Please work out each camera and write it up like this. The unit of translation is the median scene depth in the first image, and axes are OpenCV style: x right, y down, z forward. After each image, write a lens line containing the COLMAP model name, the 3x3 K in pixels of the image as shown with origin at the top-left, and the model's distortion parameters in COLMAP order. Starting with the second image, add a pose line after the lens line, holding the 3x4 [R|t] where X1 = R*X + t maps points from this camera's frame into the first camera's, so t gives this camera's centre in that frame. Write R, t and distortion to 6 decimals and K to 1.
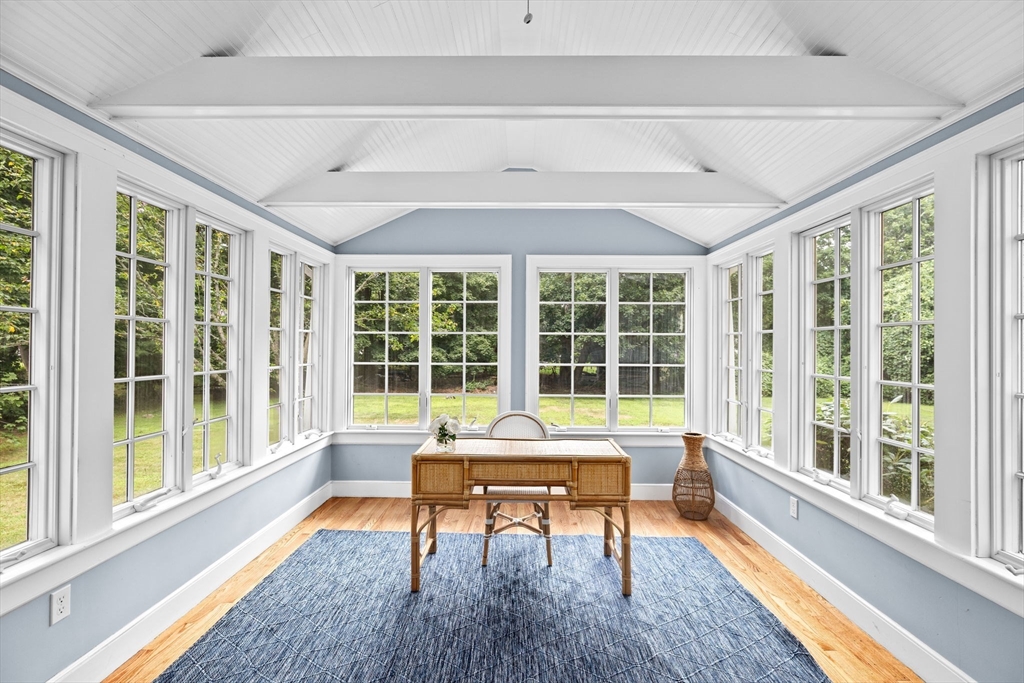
lens RADIAL K [[457.2, 0, 510.2], [0, 457.2, 340.7], [0, 0, 1]] dist [0.000497, 0.001436]
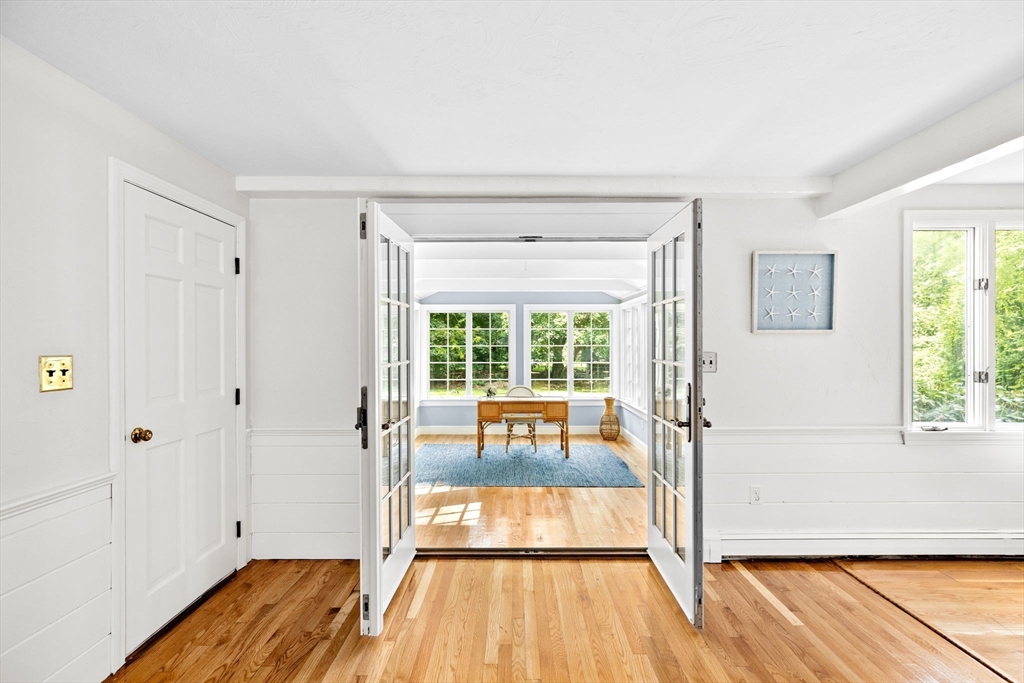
lens RADIAL K [[457.2, 0, 511.0], [0, 457.2, 345.1], [0, 0, 1]] dist [0.000497, 0.001436]
pose [[0.999812, -0.006566, 0.018227, -0.057256], [0.006410, 0.999943, 0.008585, -0.042540], [-0.018282, -0.008467, 0.999797, -0.991747]]
